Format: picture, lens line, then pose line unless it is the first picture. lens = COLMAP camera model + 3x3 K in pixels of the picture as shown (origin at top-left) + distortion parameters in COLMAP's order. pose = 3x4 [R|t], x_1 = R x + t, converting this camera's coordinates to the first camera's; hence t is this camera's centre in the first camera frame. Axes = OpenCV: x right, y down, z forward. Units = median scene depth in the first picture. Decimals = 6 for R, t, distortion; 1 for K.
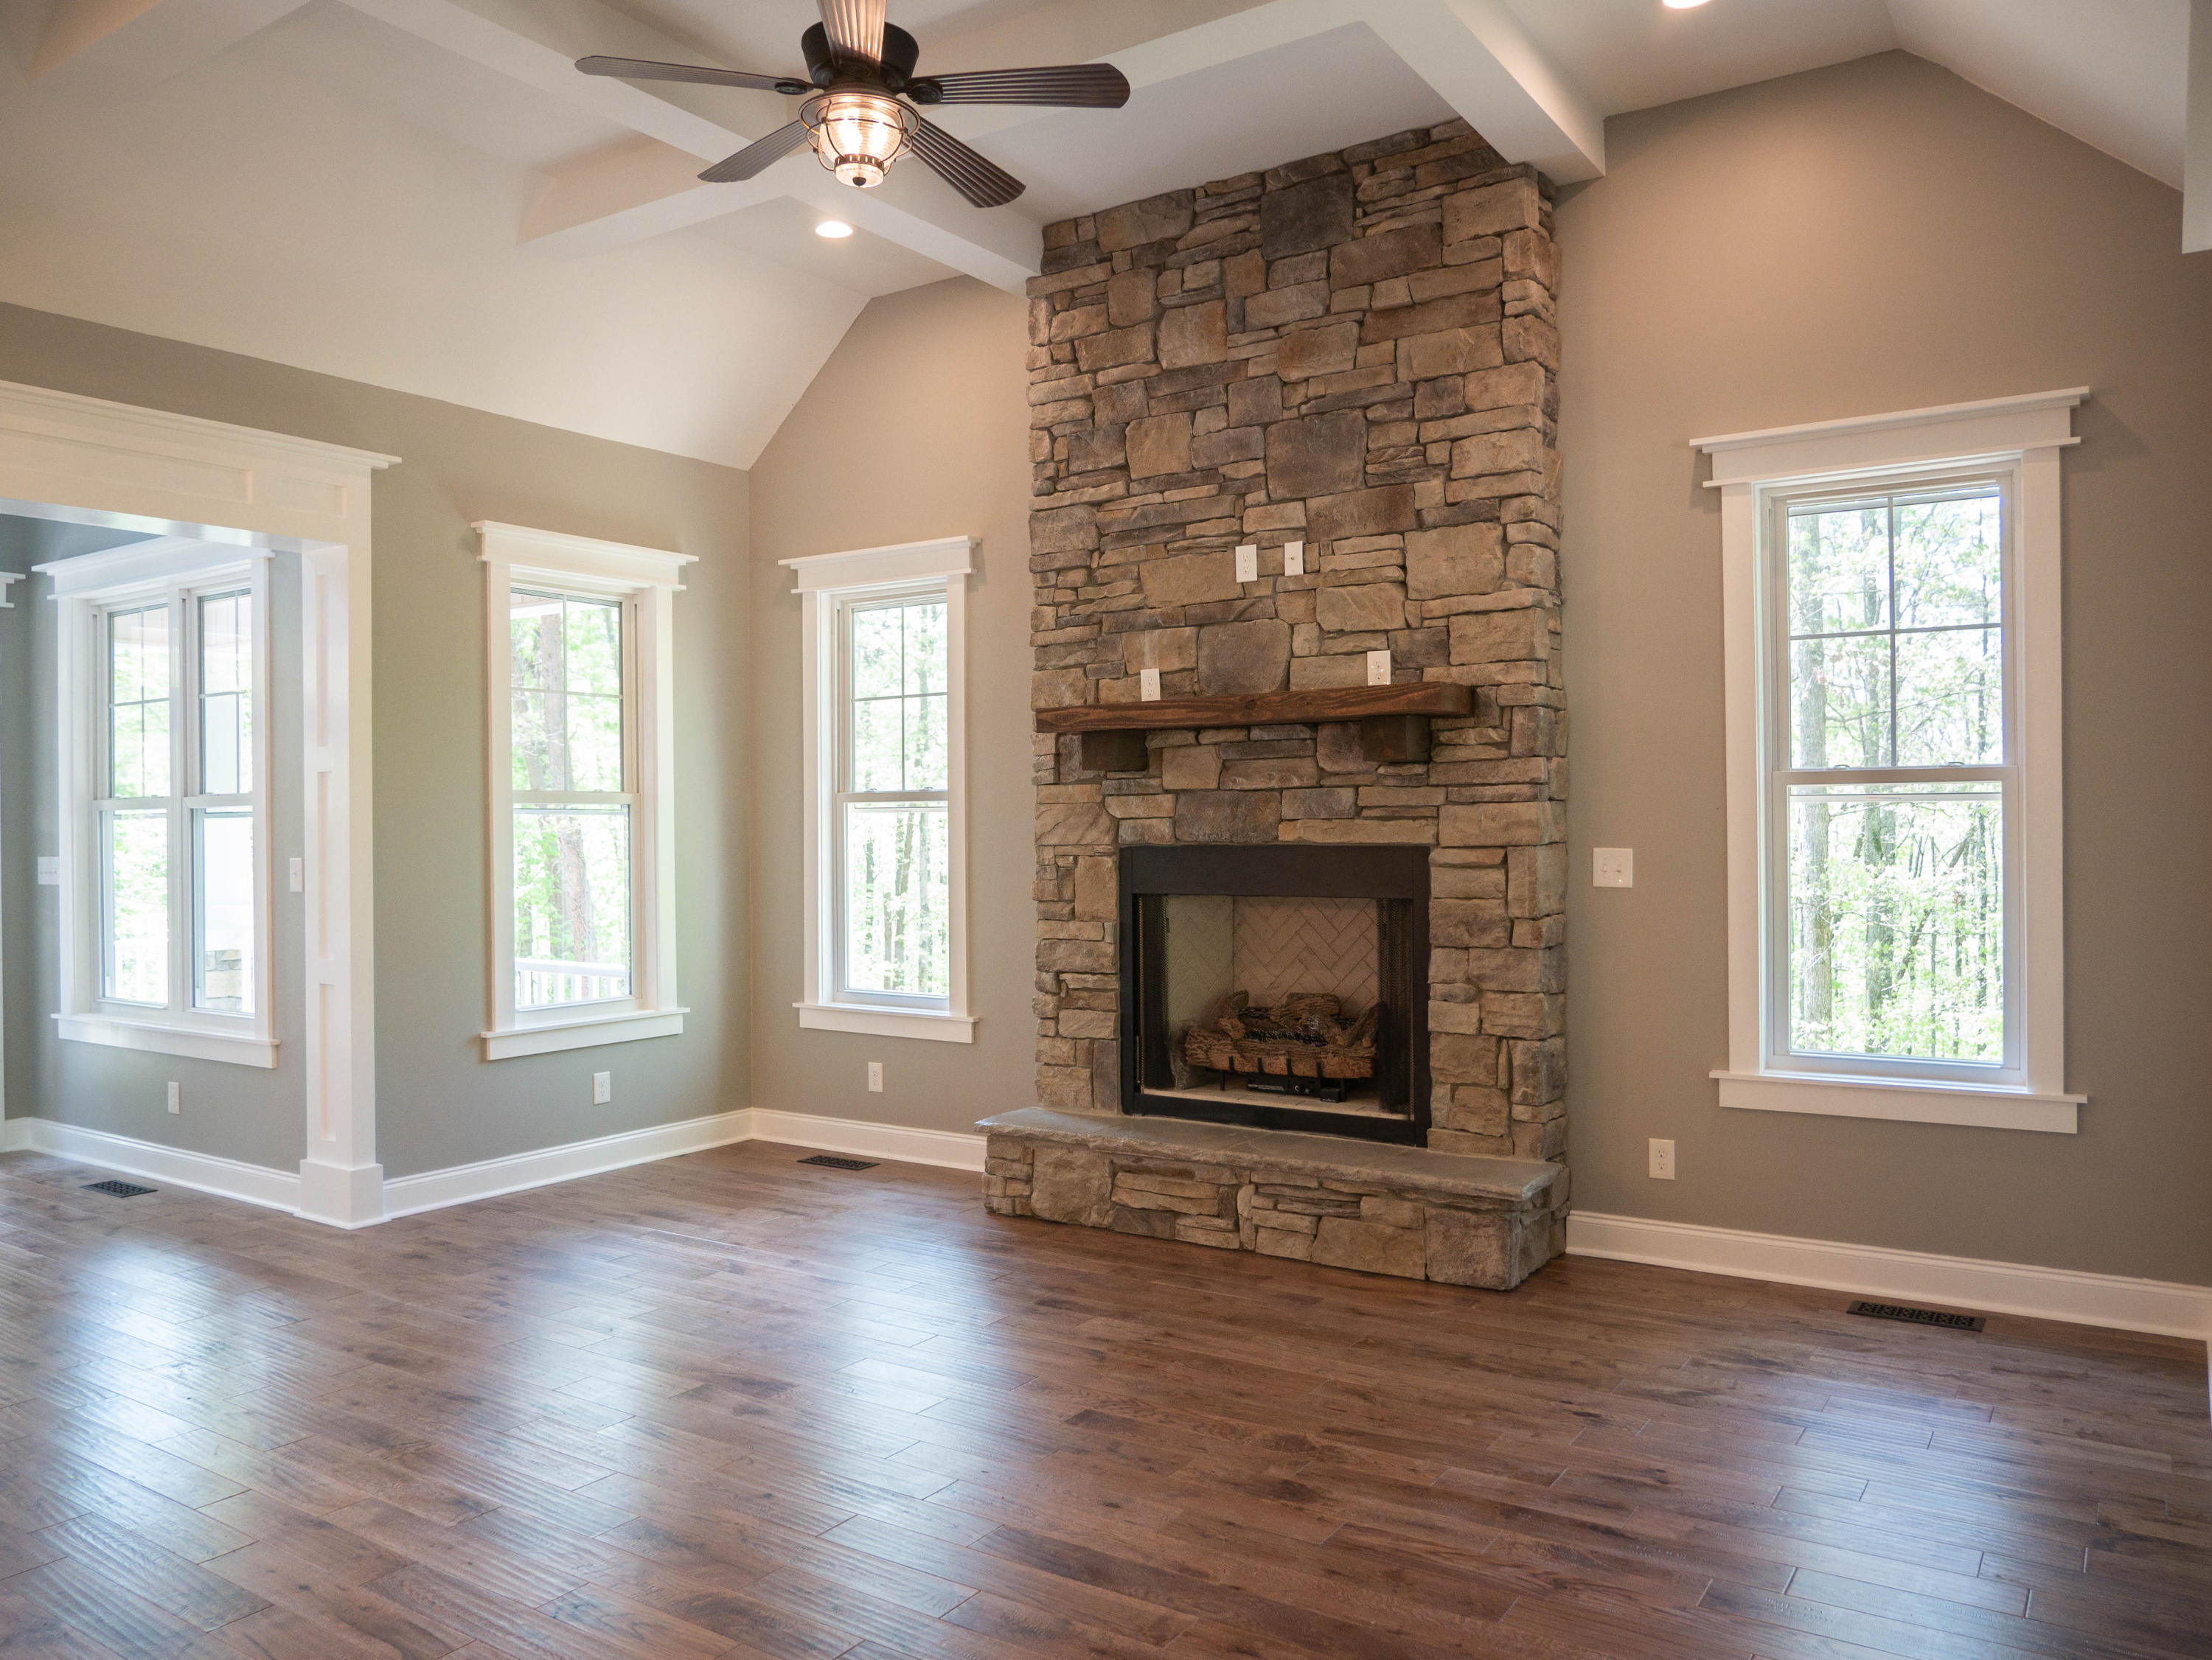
lens RADIAL K [[1621.1, 0, 1106.0], [0, 1621.1, 830.0], [0, 0, 1]] dist [-0.024632, 0.002240]
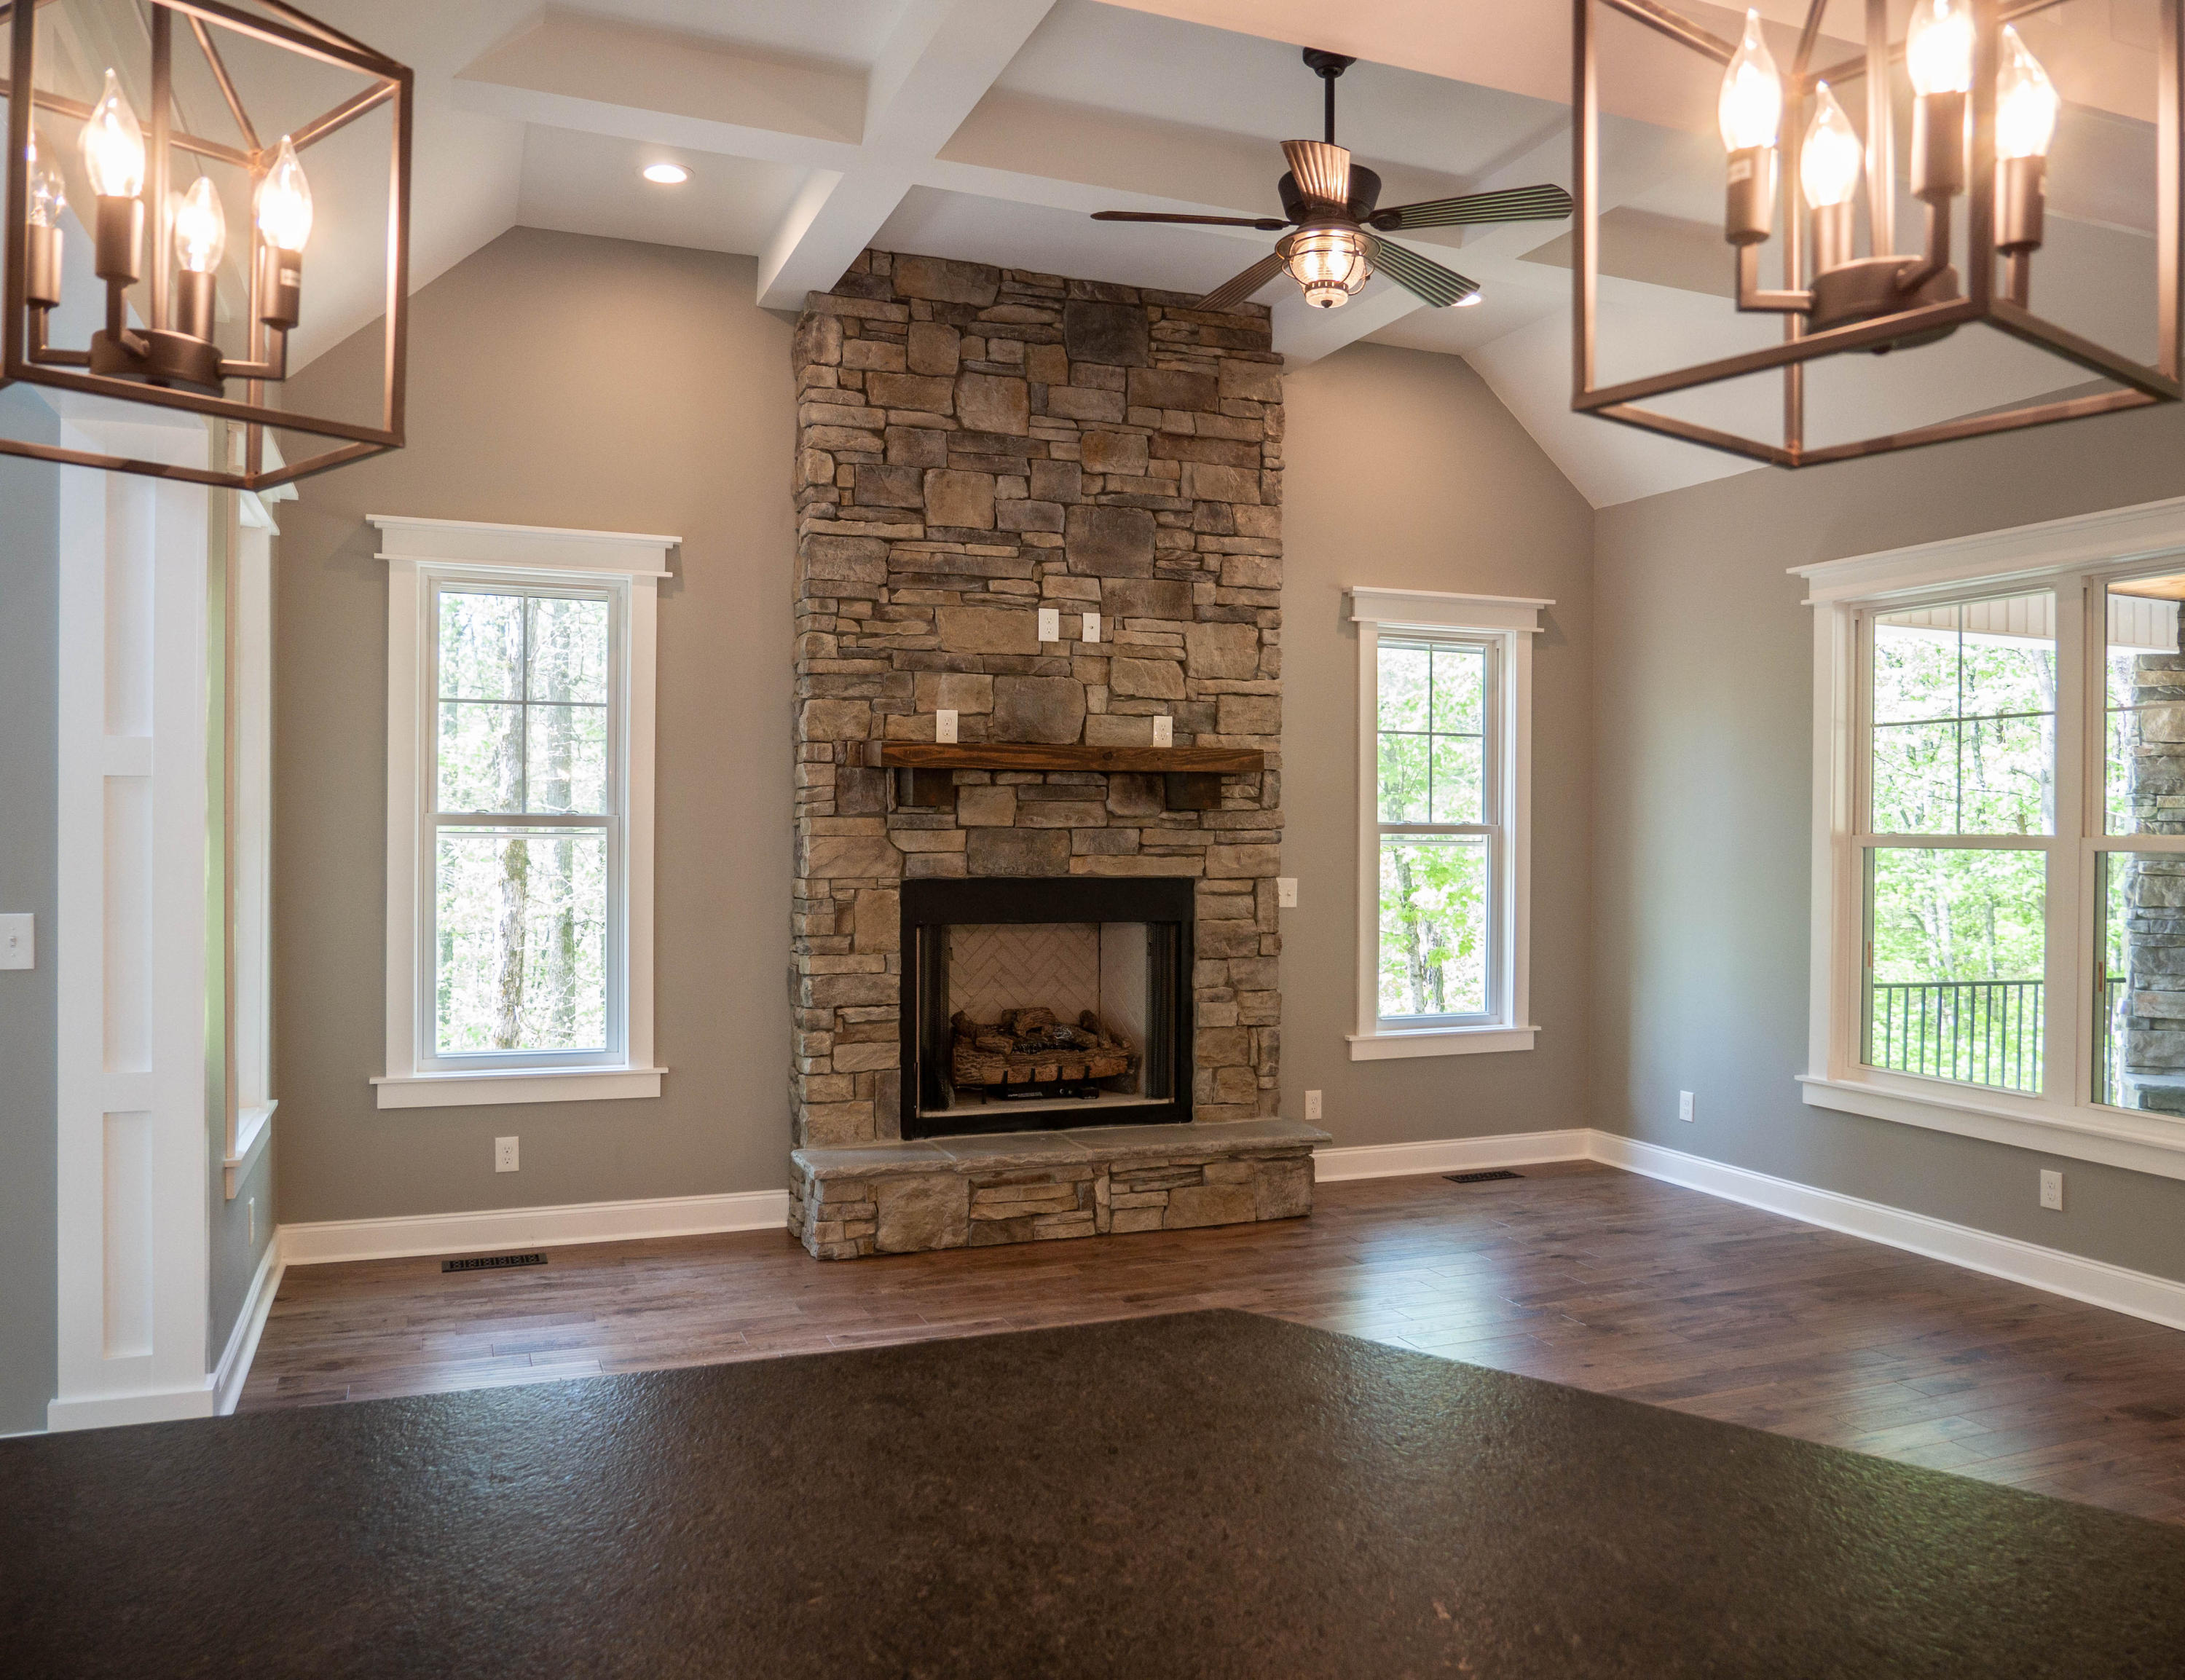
lens RADIAL K [[1663.6, 0, 1092.5], [0, 1663.6, 840.0], [0, 0, 1]] dist [-0.040060, -0.005465]
pose [[0.561504, 0.004424, 0.827462, -0.845243], [-0.012232, 0.999921, 0.002954, -0.020617], [-0.827383, -0.011780, 0.561514, 0.333440]]
